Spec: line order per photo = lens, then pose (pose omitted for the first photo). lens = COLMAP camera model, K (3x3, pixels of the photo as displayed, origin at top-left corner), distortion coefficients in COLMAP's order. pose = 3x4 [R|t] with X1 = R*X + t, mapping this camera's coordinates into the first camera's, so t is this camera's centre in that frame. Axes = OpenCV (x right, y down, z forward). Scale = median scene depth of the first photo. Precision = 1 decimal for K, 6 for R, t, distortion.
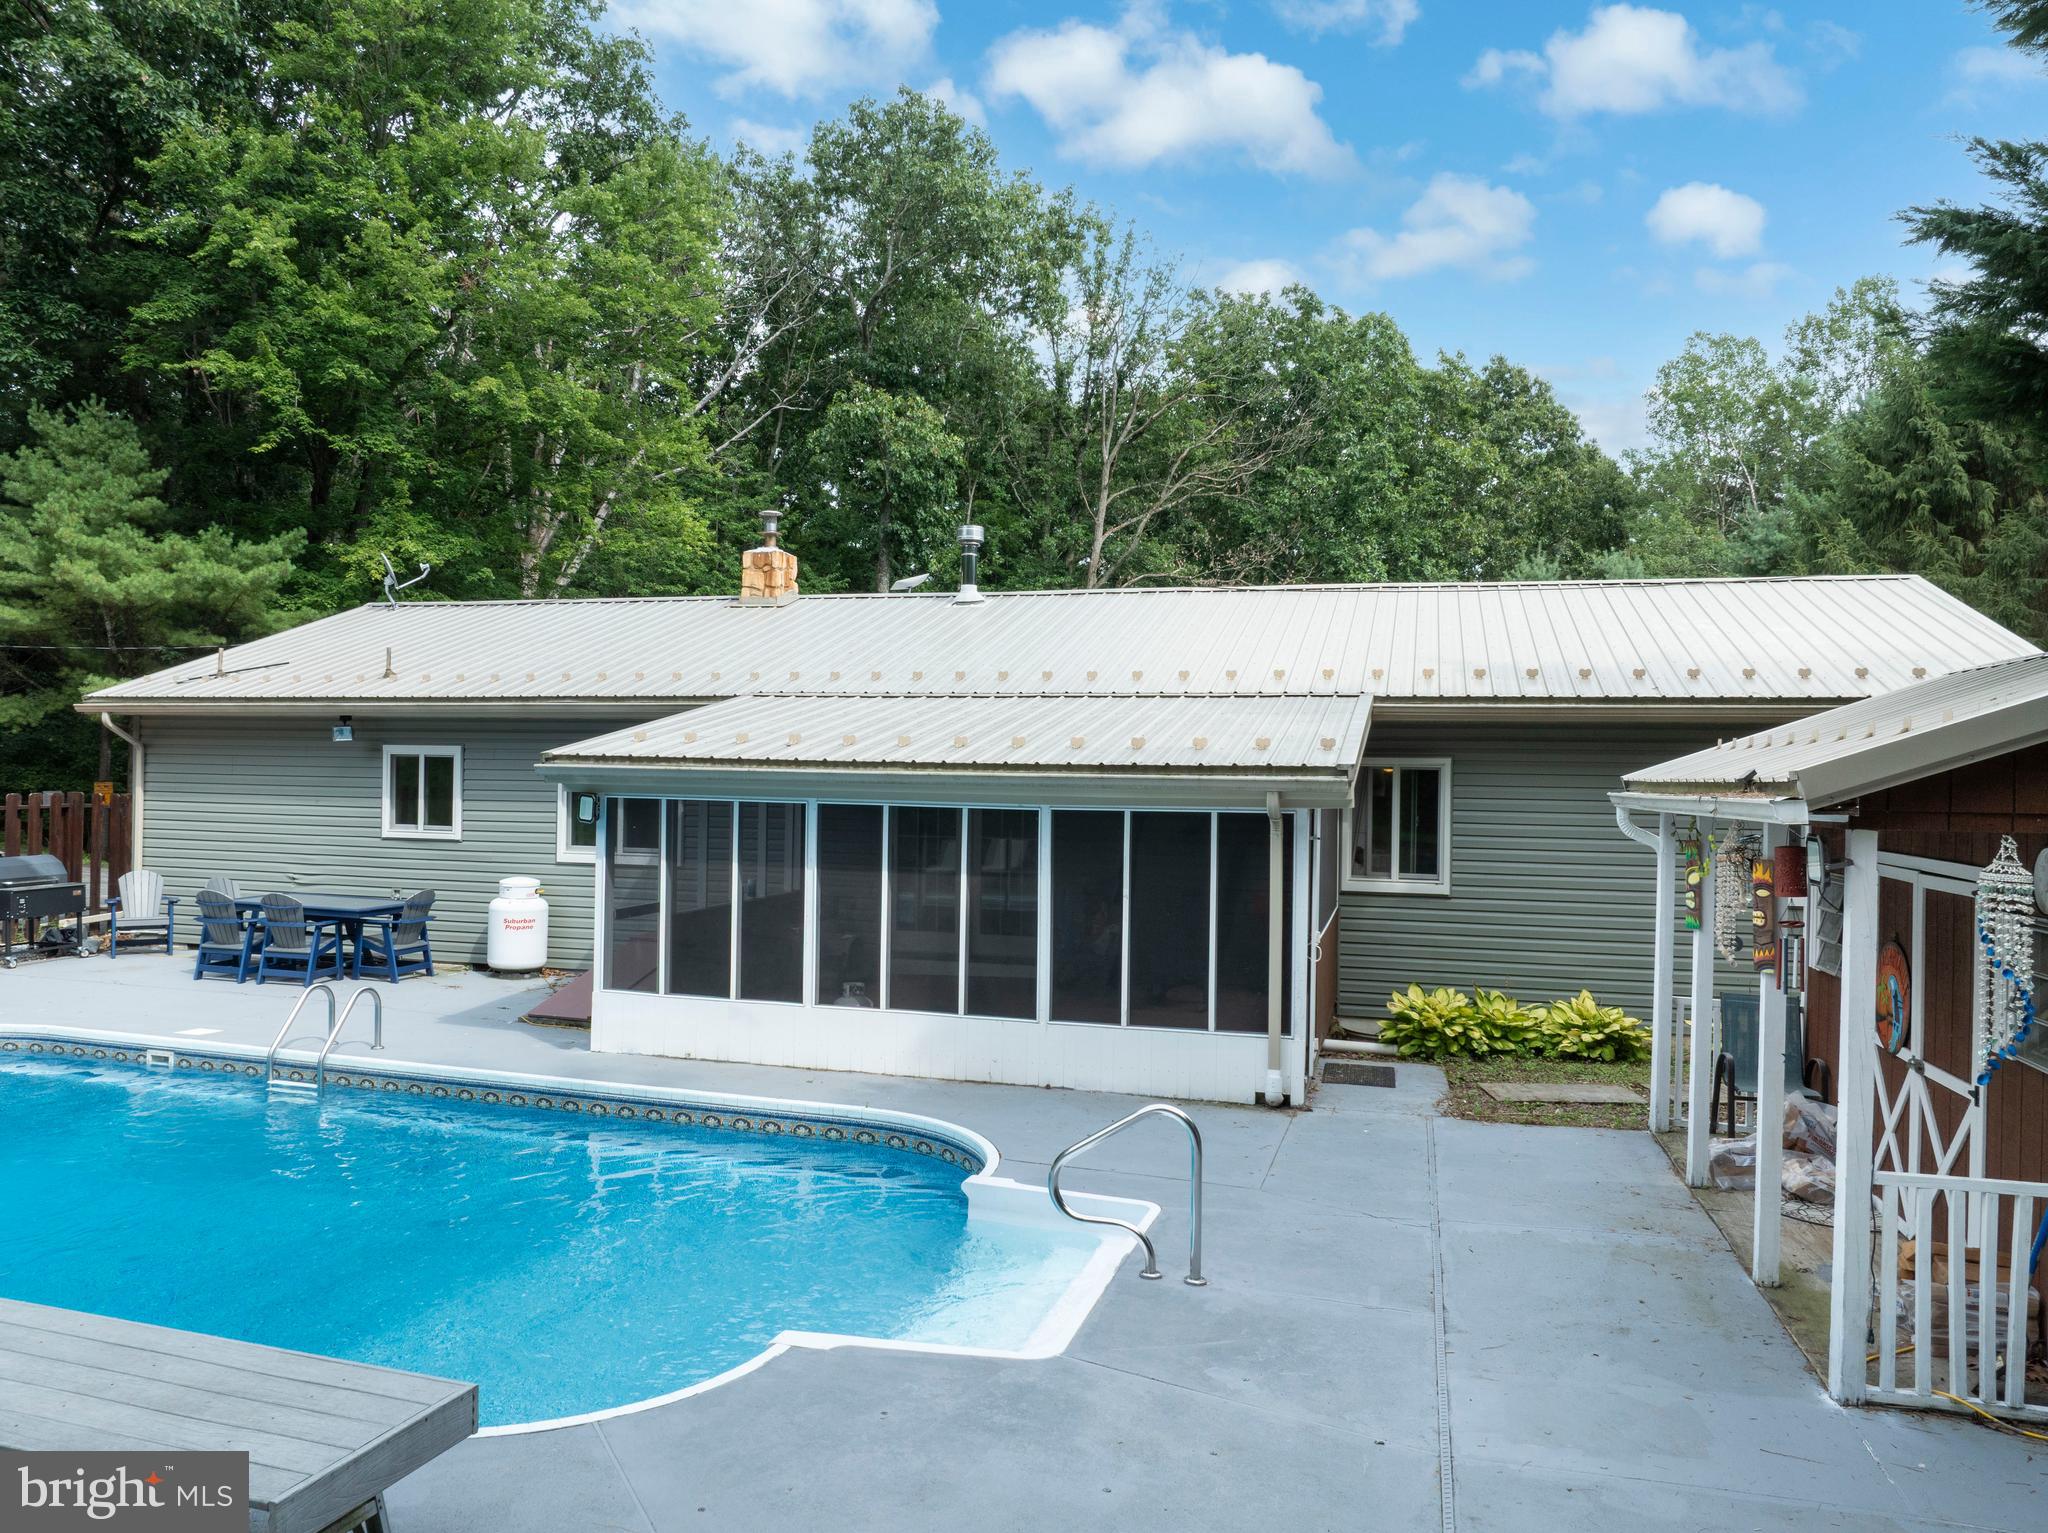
lens RADIAL K [[1436.7, 0, 1027.6], [0, 1436.7, 774.9], [0, 0, 1]] dist [-0.032353, -0.004566]
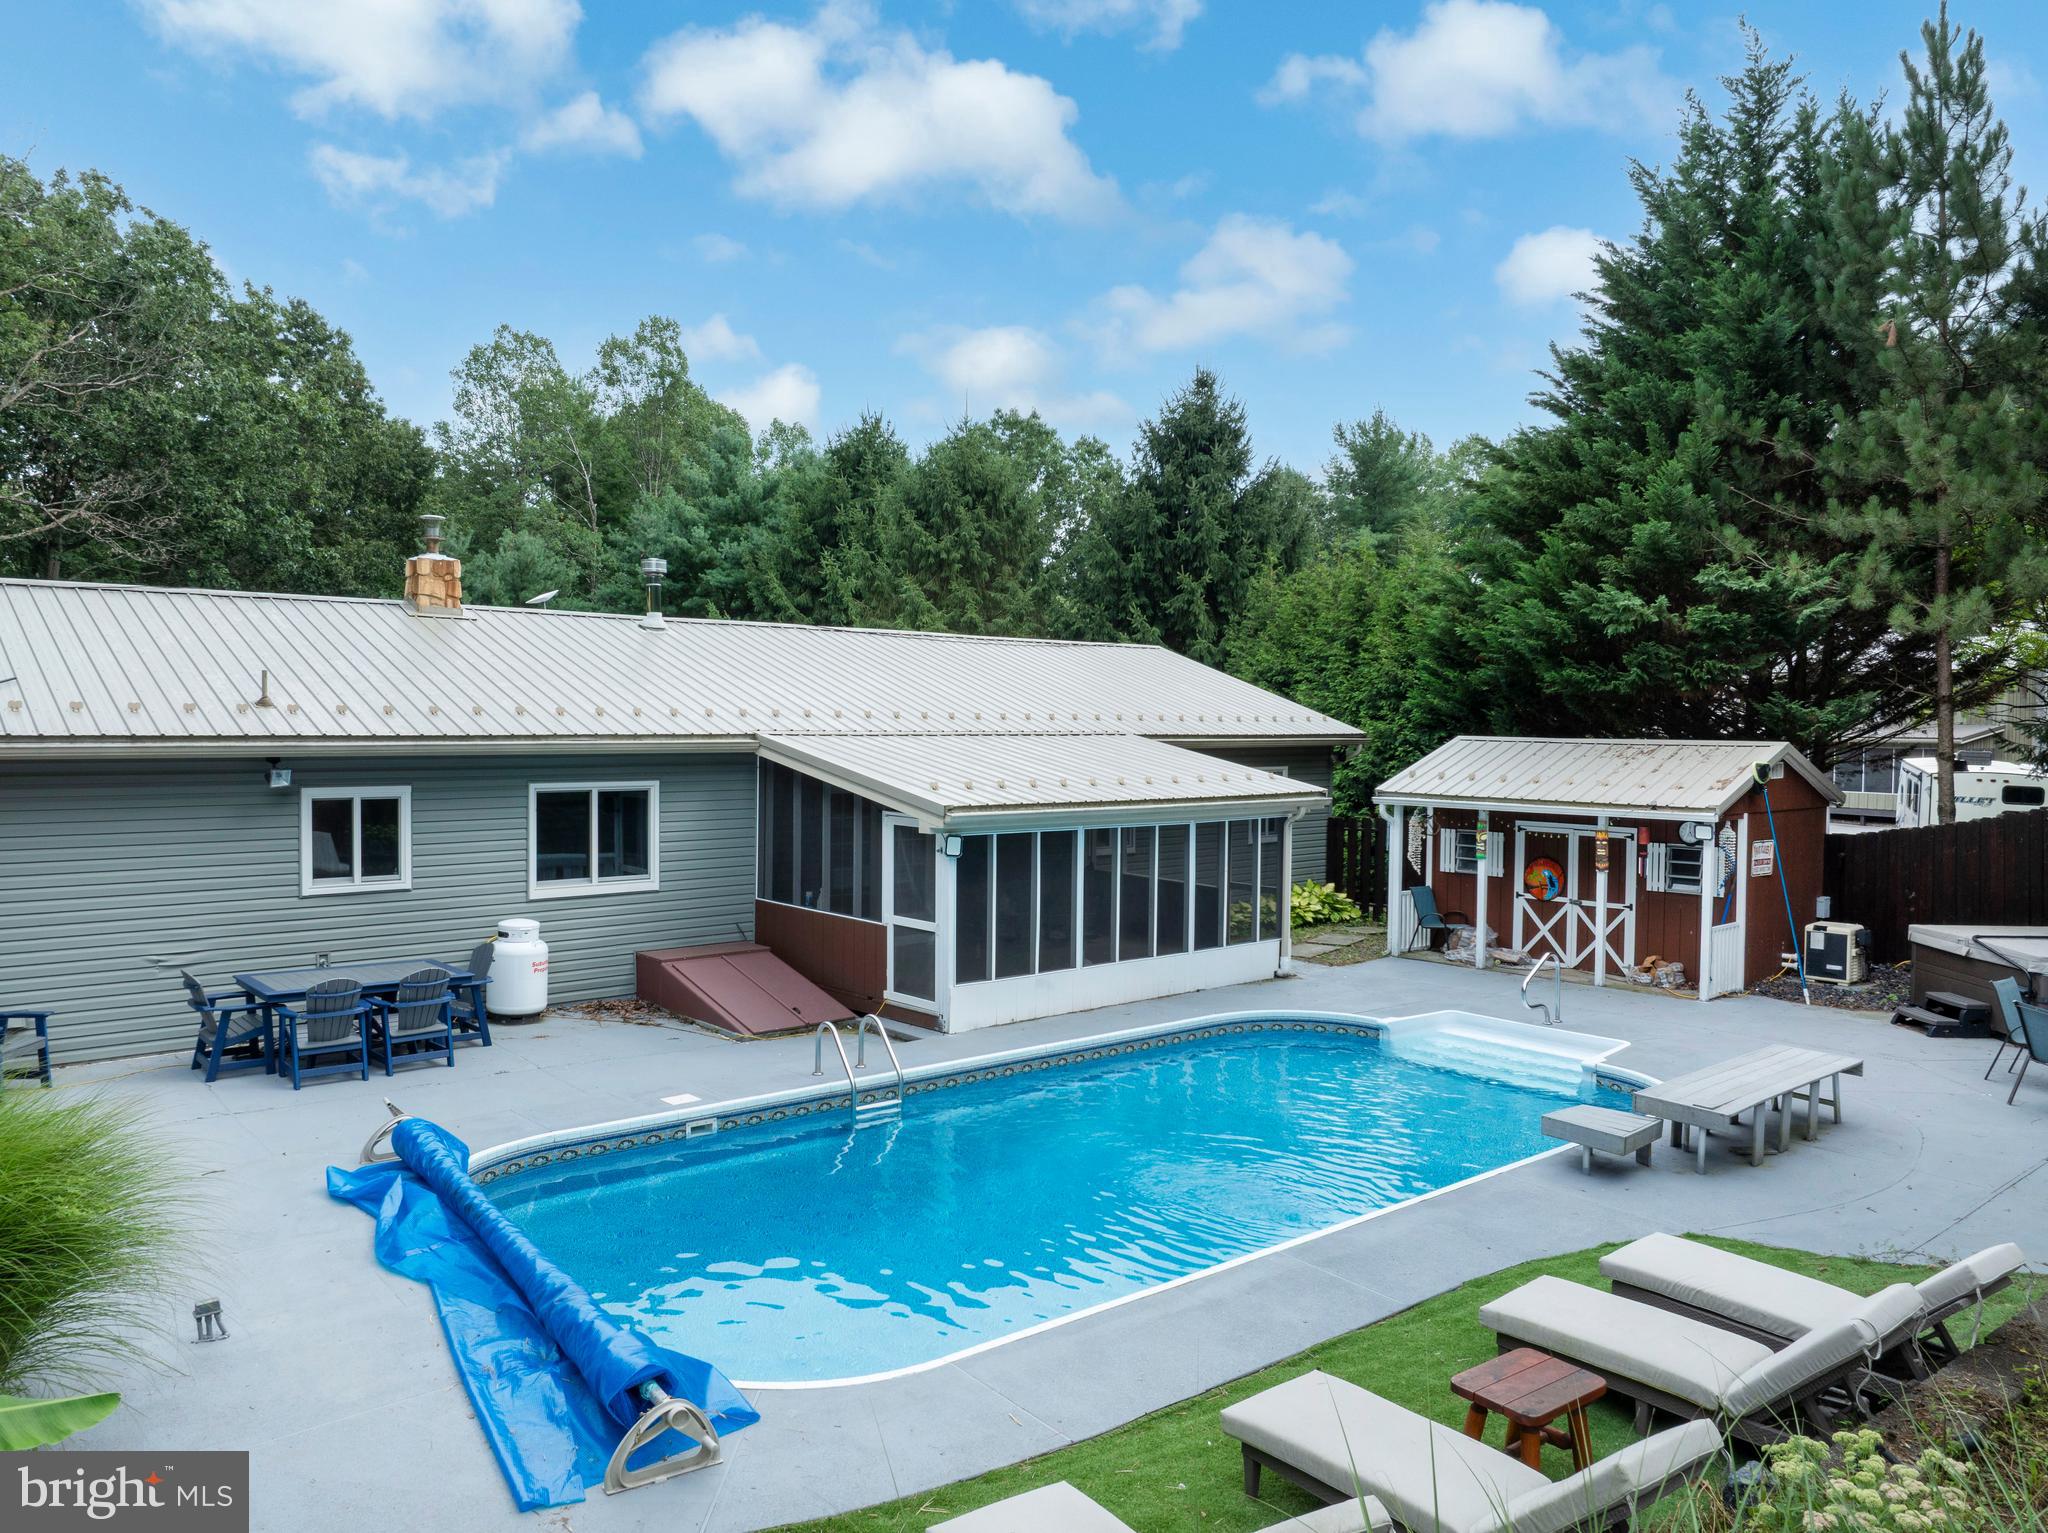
lens RADIAL K [[1436.7, 0, 1028.3], [0, 1436.7, 772.2], [0, 0, 1]] dist [-0.032353, -0.004566]
pose [[0.540232, -0.041418, 0.840496, -0.932459], [-0.001466, 0.998740, 0.050158, -0.073816], [-0.841515, -0.028329, 0.539490, 0.178869]]
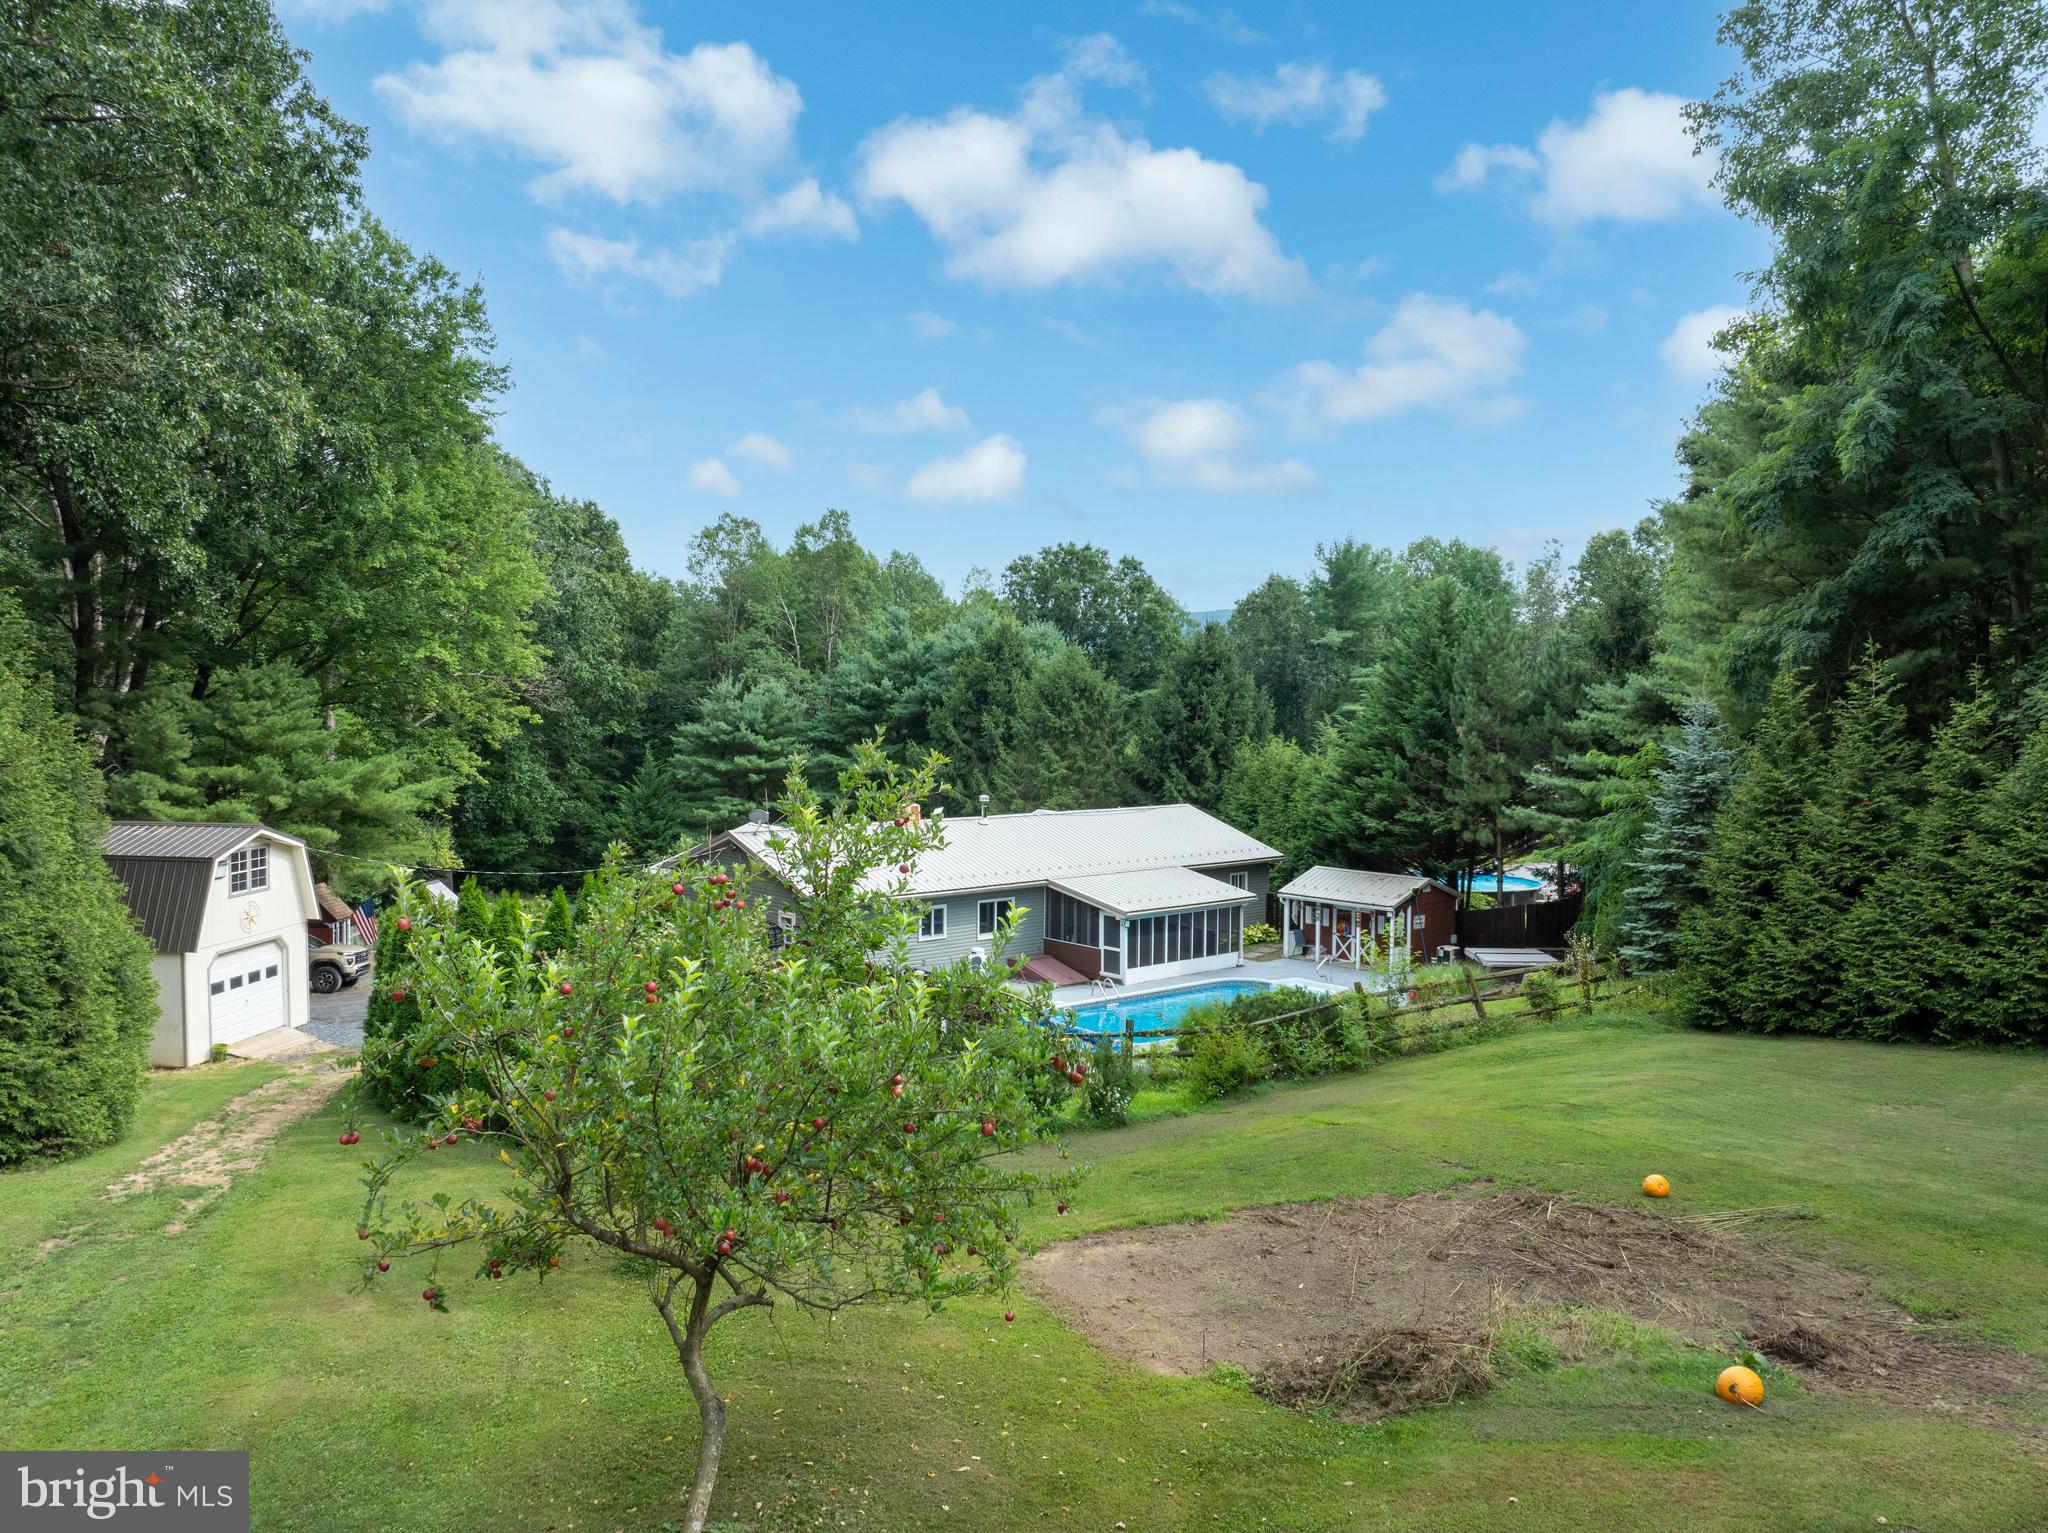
lens RADIAL K [[1436.7, 0, 1032.9], [0, 1436.7, 766.8], [0, 0, 1]] dist [-0.032353, -0.004566]
pose [[0.543189, -0.045855, 0.838357, -2.566023], [-0.000395, 0.998493, 0.054870, -0.427435], [-0.839610, -0.030135, 0.542353, -0.615064]]
